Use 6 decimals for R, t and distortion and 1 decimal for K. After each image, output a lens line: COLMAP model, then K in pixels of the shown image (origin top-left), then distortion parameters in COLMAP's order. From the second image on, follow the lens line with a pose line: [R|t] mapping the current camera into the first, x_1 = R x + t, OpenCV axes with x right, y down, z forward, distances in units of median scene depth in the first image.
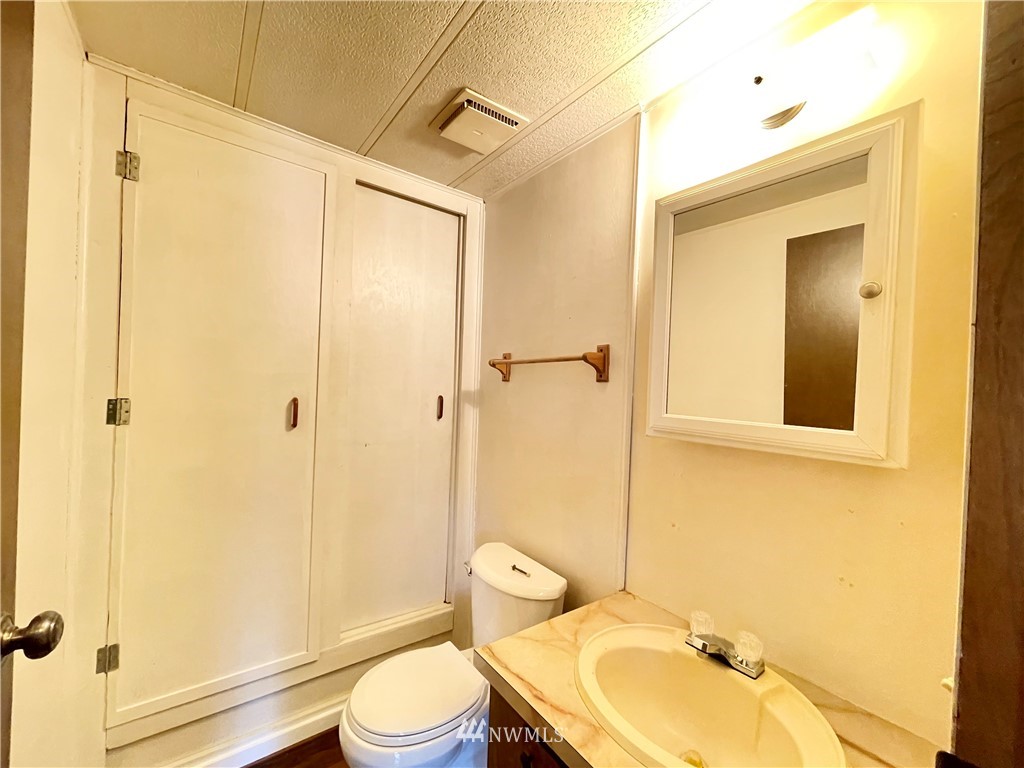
lens RADIAL K [[414.9, 0, 508.0], [0, 414.9, 386.3], [0, 0, 1]] dist [-0.002985, 0.001851]
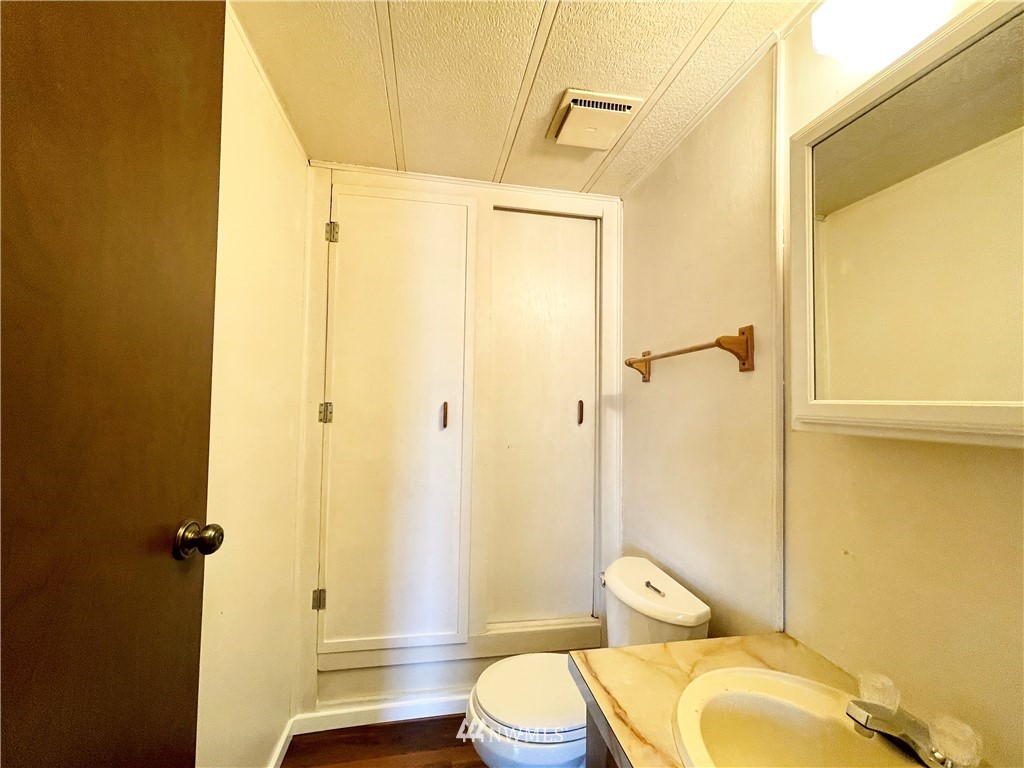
lens RADIAL K [[414.9, 0, 506.8], [0, 414.9, 385.9], [0, 0, 1]] dist [-0.002985, 0.001851]
pose [[0.896718, -0.043054, -0.440504, 0.163665], [0.020698, 0.998248, -0.055433, 0.055920], [0.442118, 0.040590, 0.896038, 0.046313]]
